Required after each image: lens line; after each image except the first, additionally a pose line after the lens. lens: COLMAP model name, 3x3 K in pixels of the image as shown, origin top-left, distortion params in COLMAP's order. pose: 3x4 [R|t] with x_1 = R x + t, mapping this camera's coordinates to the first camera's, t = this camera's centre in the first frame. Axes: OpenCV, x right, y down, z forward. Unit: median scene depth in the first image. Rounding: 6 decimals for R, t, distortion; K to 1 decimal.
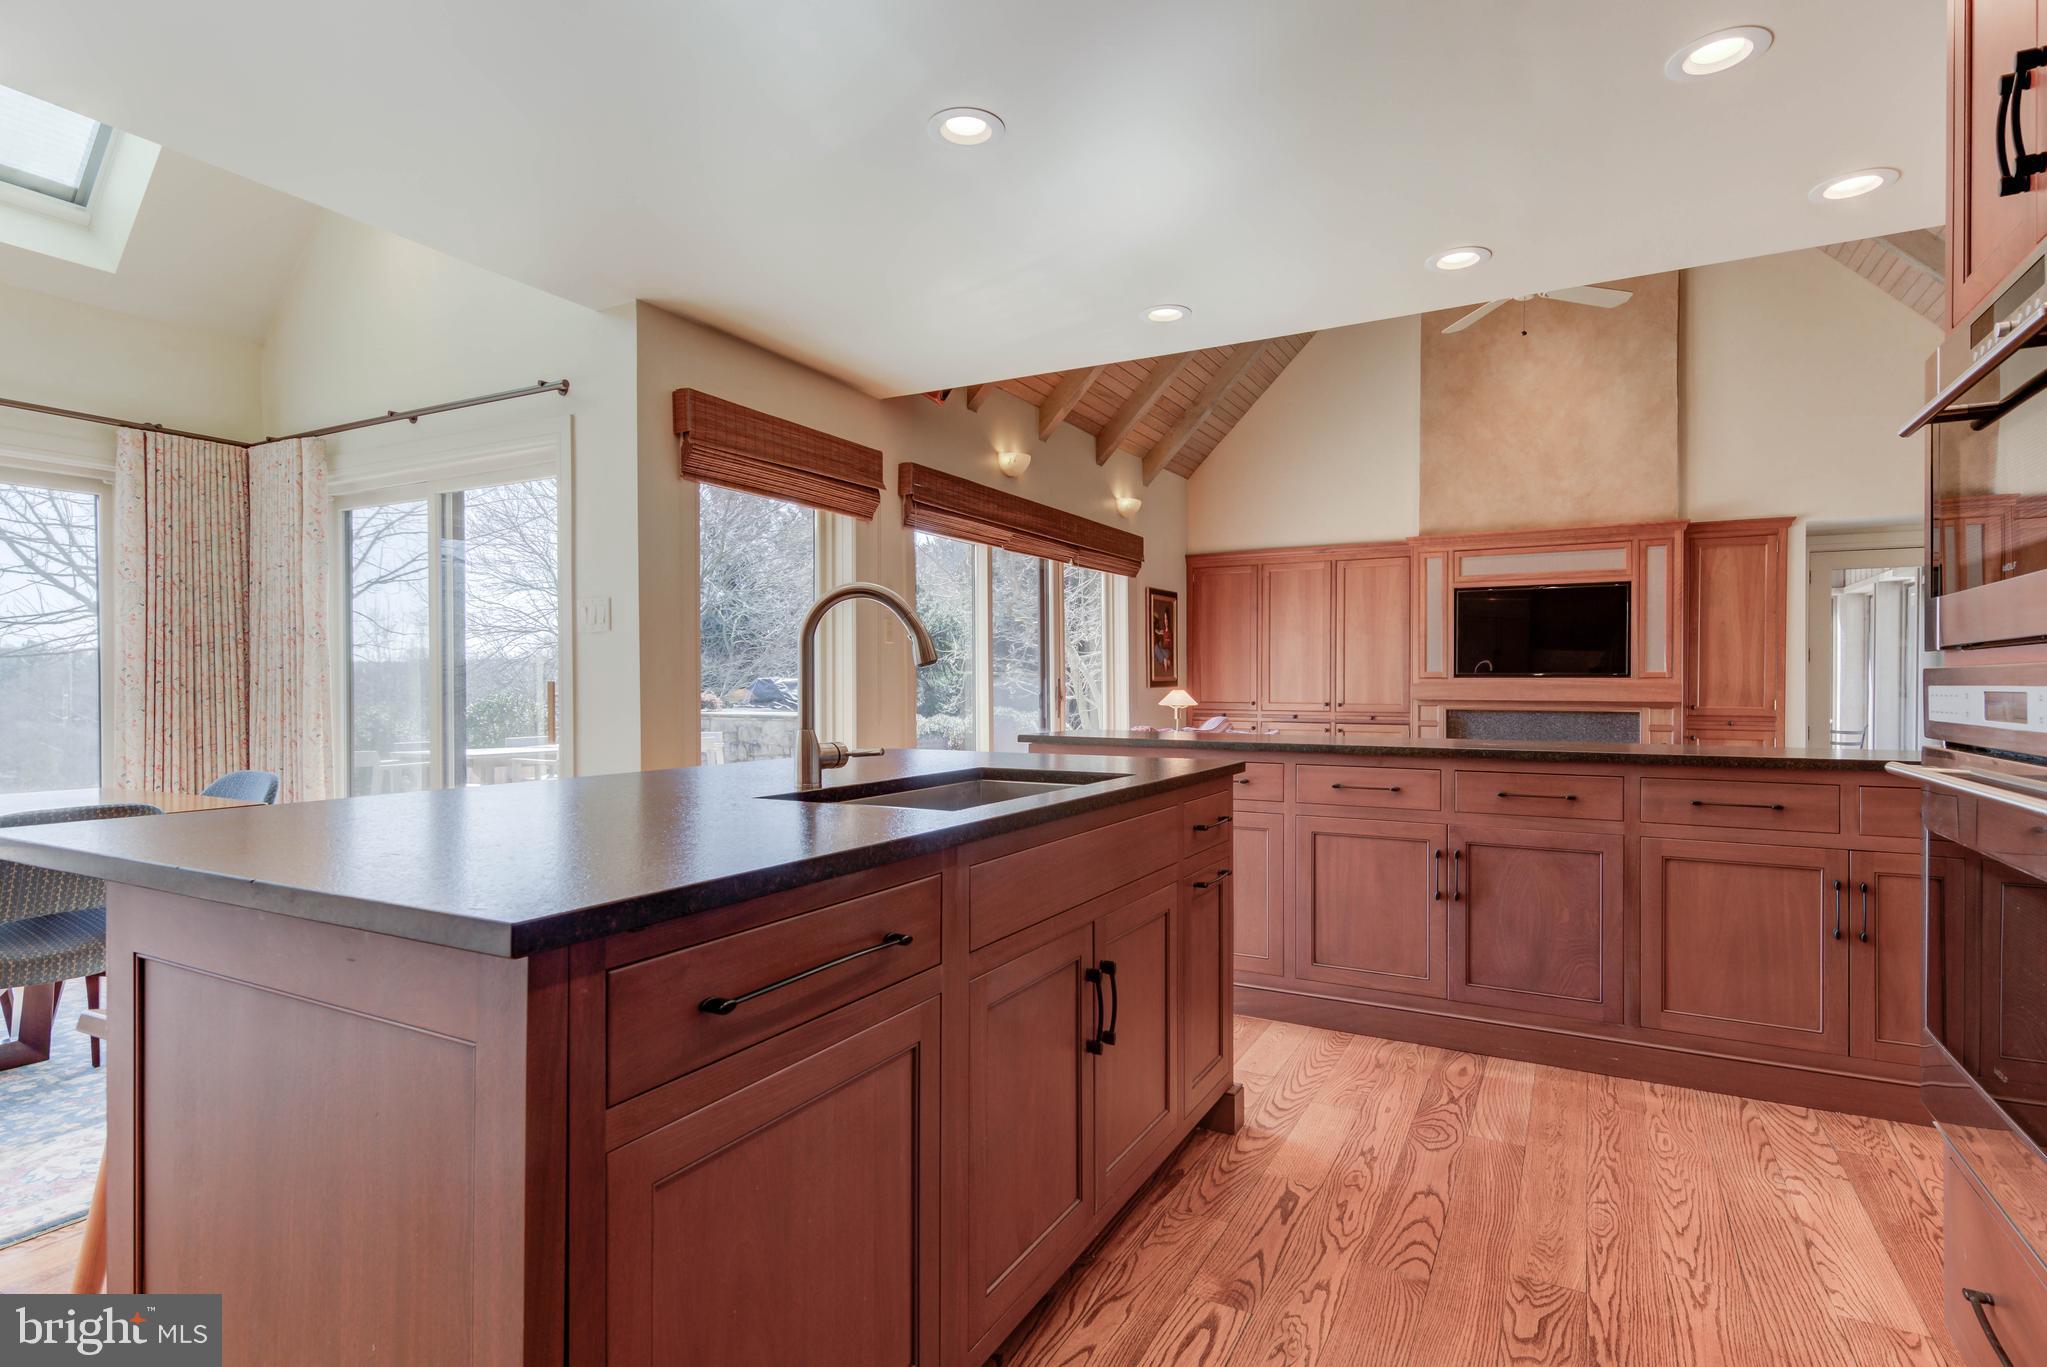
lens RADIAL K [[1029.3, 0, 1019.4], [0, 1029.3, 686.9], [0, 0, 1]] dist [0.022409, -0.008212]
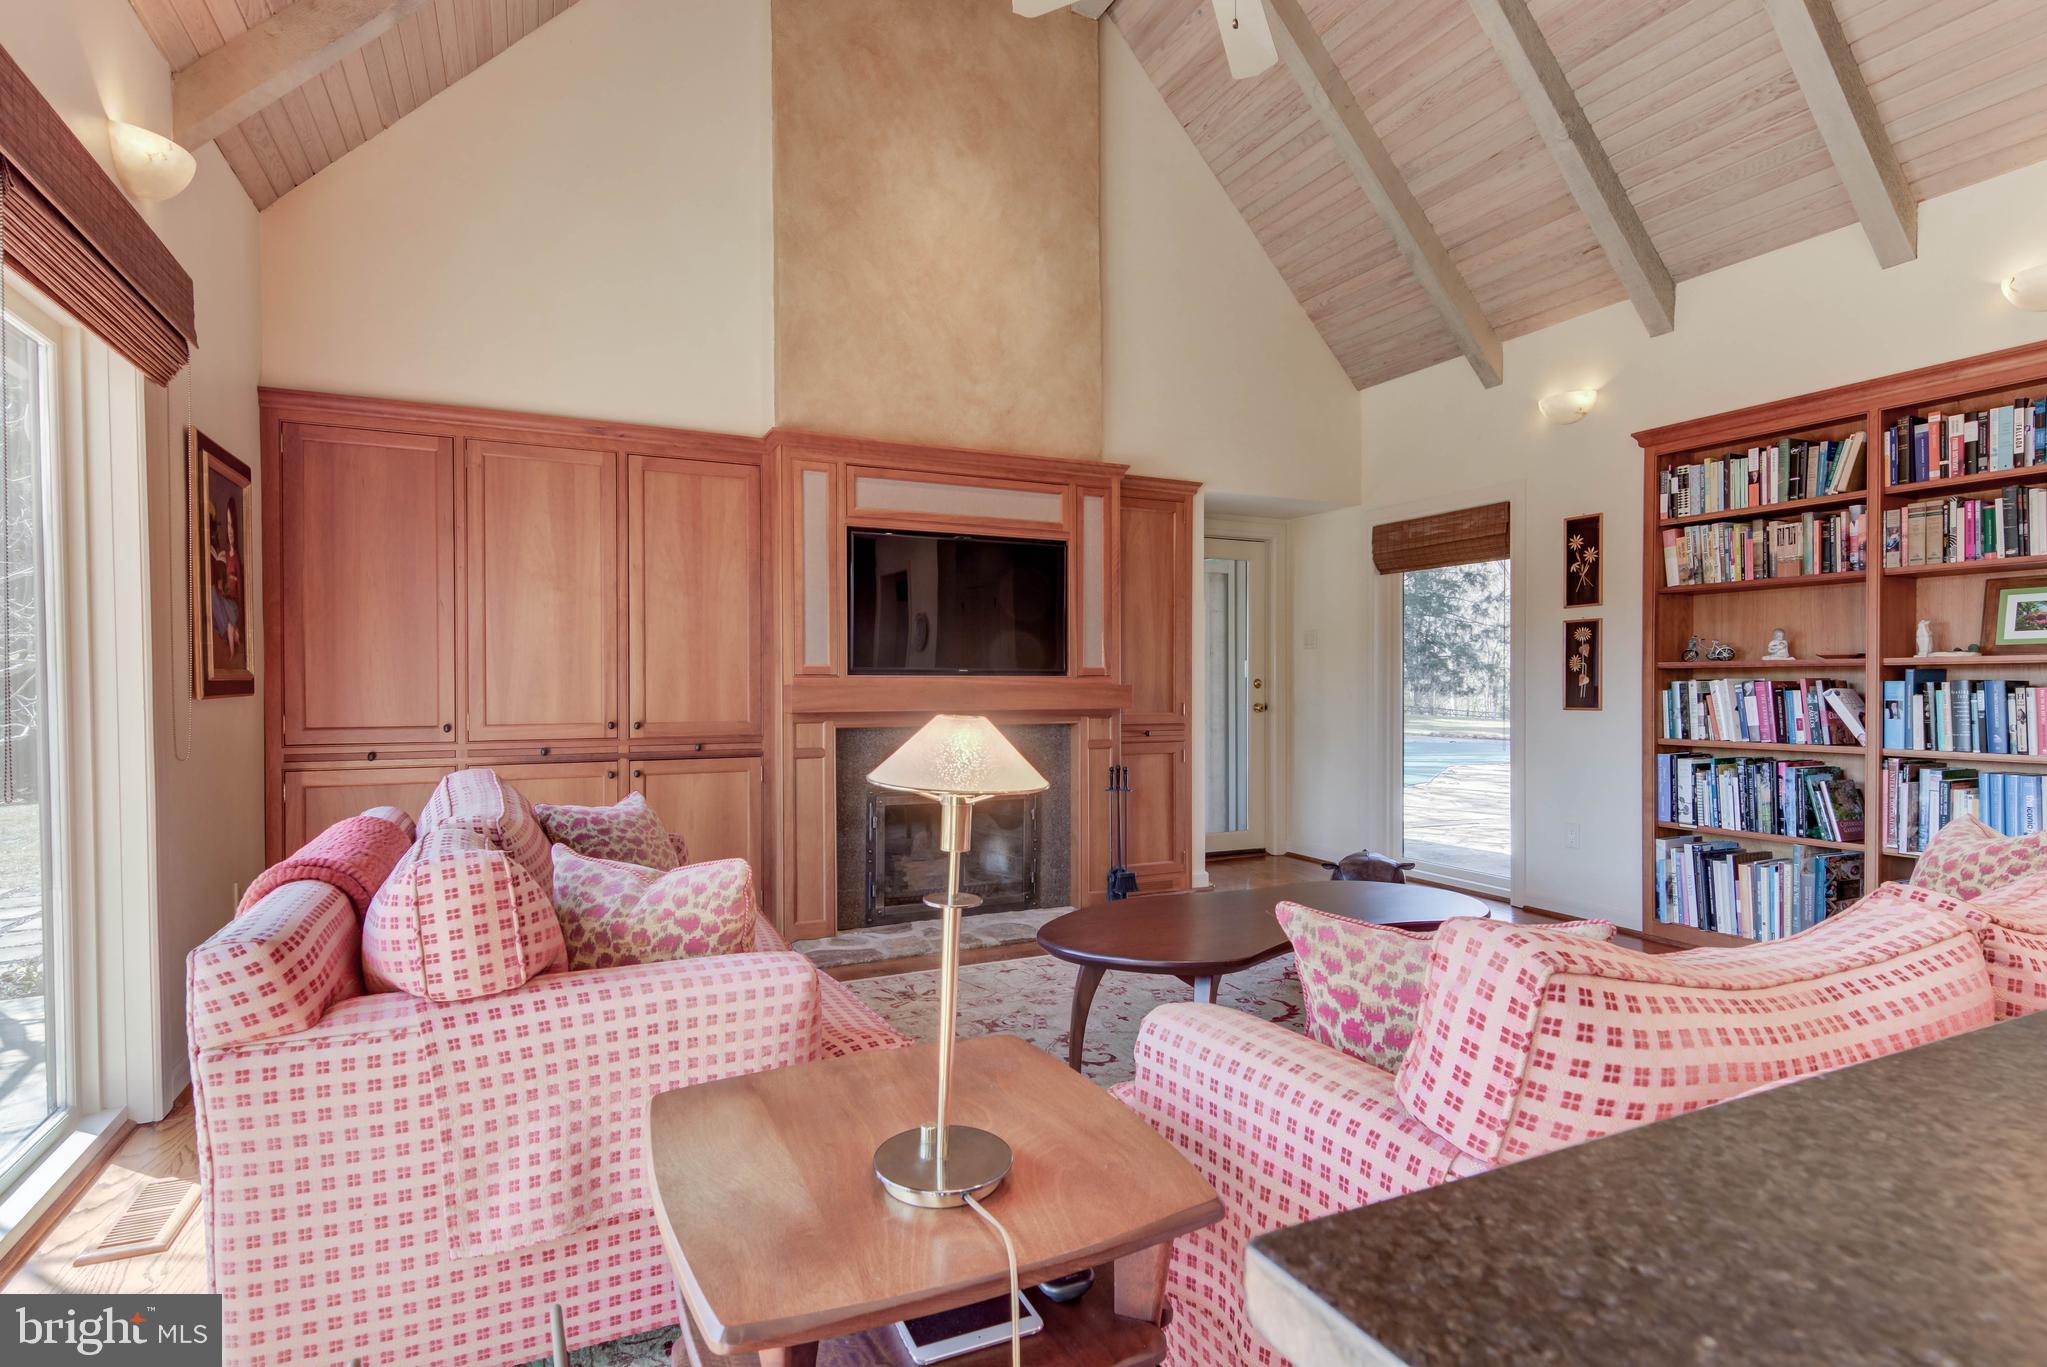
lens RADIAL K [[1029.3, 0, 1027.9], [0, 1029.3, 691.7], [0, 0, 1]] dist [0.022409, -0.008212]
pose [[0.577734, -0.009085, 0.816175, -0.008478], [0.006605, 0.999957, 0.006455, -0.002289], [-0.816198, 0.001662, 0.577769, 0.564844]]
